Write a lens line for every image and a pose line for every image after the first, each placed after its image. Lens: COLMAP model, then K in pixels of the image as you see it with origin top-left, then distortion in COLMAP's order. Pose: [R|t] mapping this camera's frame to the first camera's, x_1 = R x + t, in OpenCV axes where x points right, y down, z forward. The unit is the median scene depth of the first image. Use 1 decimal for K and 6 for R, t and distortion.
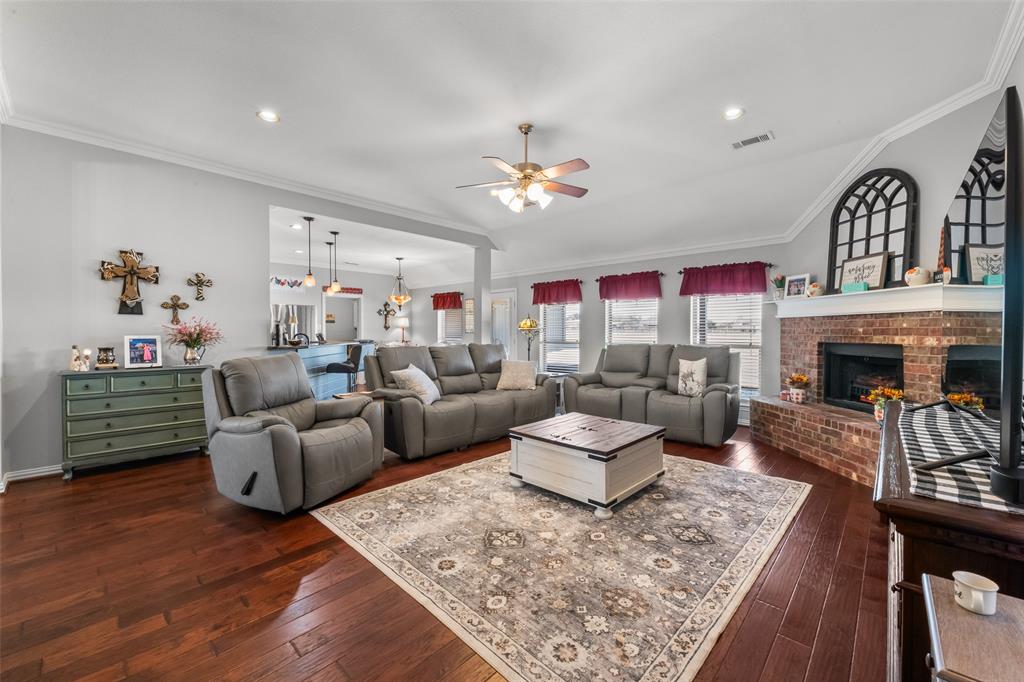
lens RADIAL K [[411.3, 0, 513.2], [0, 411.3, 332.1], [0, 0, 1]] dist [0.001840, -0.000014]
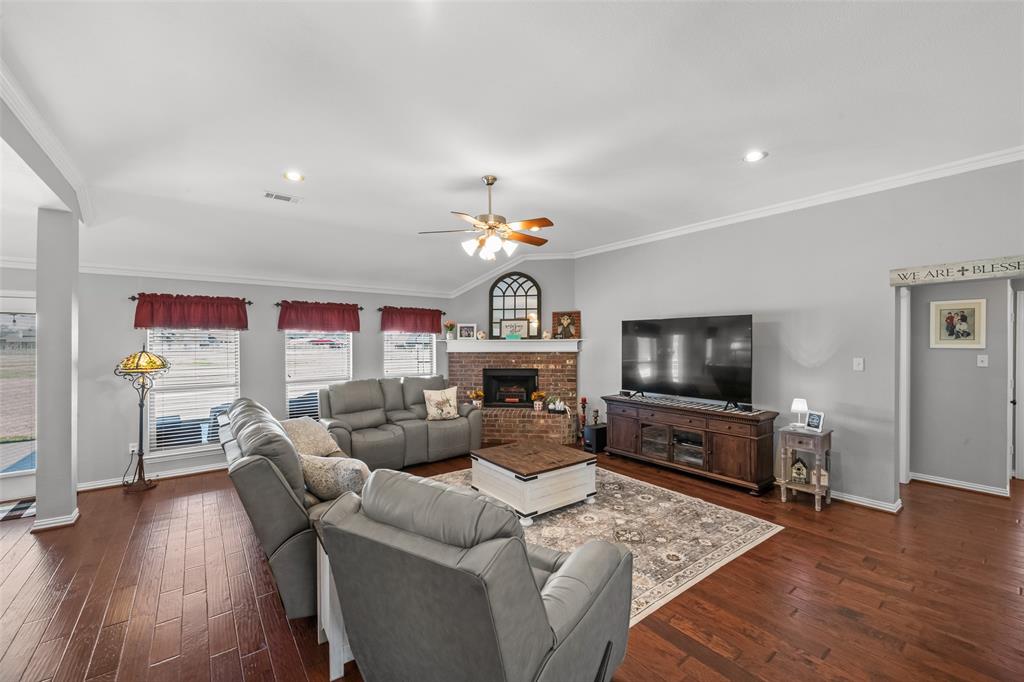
lens RADIAL K [[411.3, 0, 513.4], [0, 411.3, 345.7], [0, 0, 1]] dist [0.001840, -0.000014]
pose [[0.154382, -0.010770, 0.987952, -0.969174], [0.005654, 0.999934, 0.010017, -0.096494], [-0.987995, 0.004039, 0.154433, 0.798030]]
